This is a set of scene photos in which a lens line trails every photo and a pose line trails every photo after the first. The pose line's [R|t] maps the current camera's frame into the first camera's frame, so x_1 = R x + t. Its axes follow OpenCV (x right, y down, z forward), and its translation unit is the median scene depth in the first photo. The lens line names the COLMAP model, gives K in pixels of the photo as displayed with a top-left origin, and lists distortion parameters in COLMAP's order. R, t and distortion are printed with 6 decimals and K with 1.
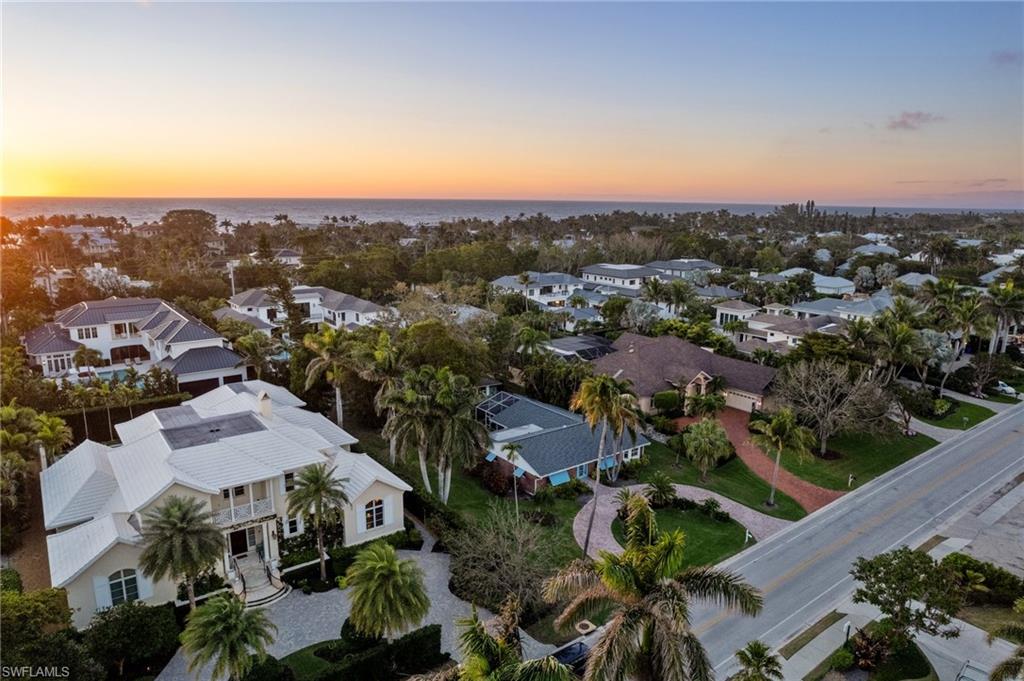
lens RADIAL K [[656.2, 0, 512.0], [0, 656.2, 340.5], [0, 0, 1]] dist [-0.077306, 0.066618]
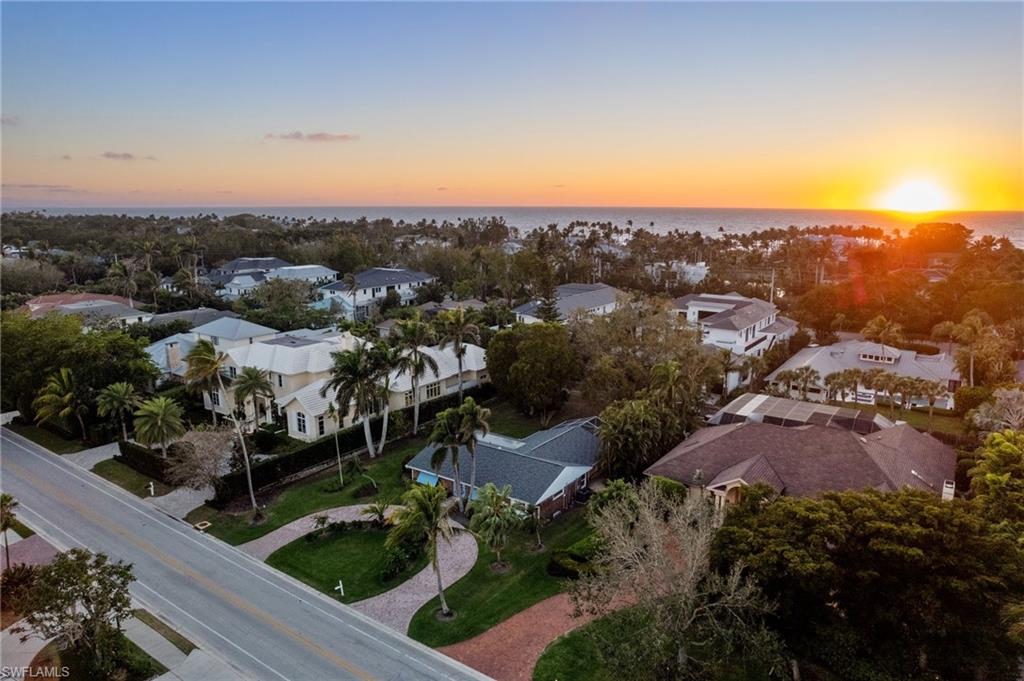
lens RADIAL K [[663.4, 0, 512.0], [0, 663.4, 340.5], [0, 0, 1]] dist [-0.078764, 0.064437]
pose [[0.311784, 0.179792, -0.932987, 0.579343], [-0.201968, 0.972035, 0.119824, -0.081044], [0.928439, 0.151074, 0.339377, 0.425296]]
